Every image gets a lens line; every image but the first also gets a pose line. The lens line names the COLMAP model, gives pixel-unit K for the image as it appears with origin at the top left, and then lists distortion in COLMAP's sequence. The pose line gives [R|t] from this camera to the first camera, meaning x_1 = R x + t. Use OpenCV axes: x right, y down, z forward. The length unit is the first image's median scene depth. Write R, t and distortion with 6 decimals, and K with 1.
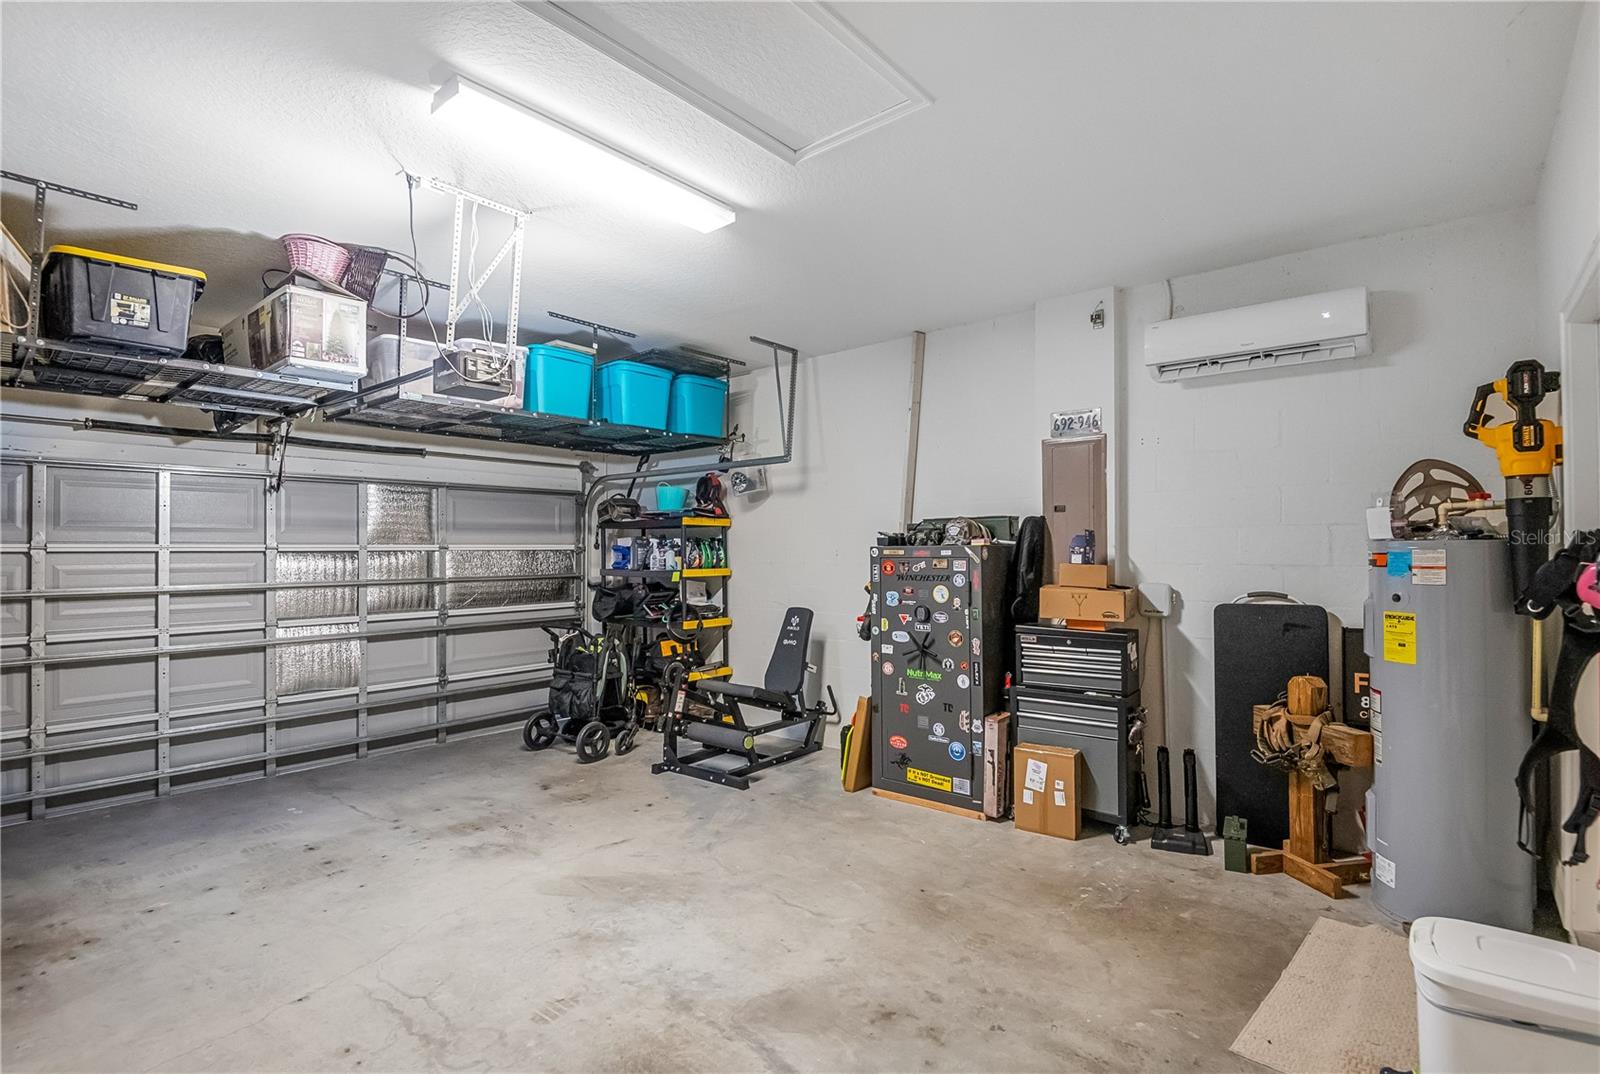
lens RADIAL K [[780.6, 0, 800.9], [0, 780.6, 541.4], [0, 0, 1]] dist [-0.021608, -0.000603]
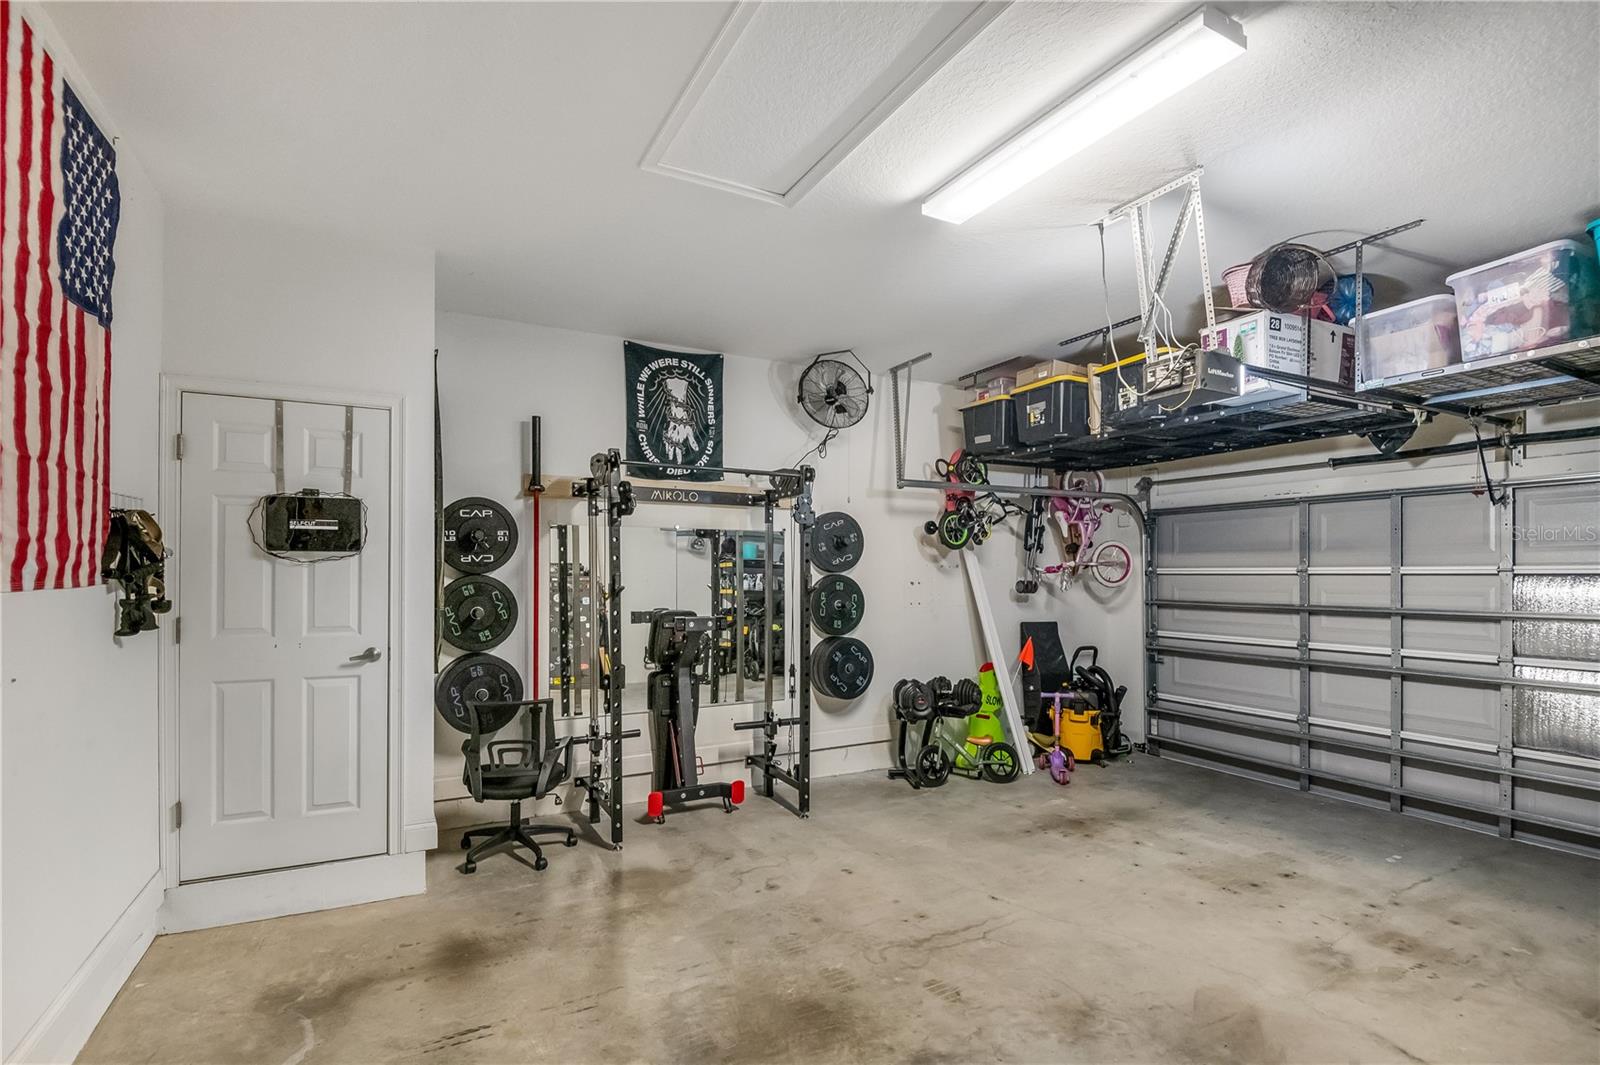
lens RADIAL K [[780.6, 0, 819.2], [0, 780.6, 569.3], [0, 0, 1]] dist [-0.021608, -0.000603]
pose [[-0.377823, -0.001522, -0.925876, 0.483504], [0.011154, 0.999919, -0.006195, 0.006613], [0.925811, -0.012668, -0.377776, 0.789222]]
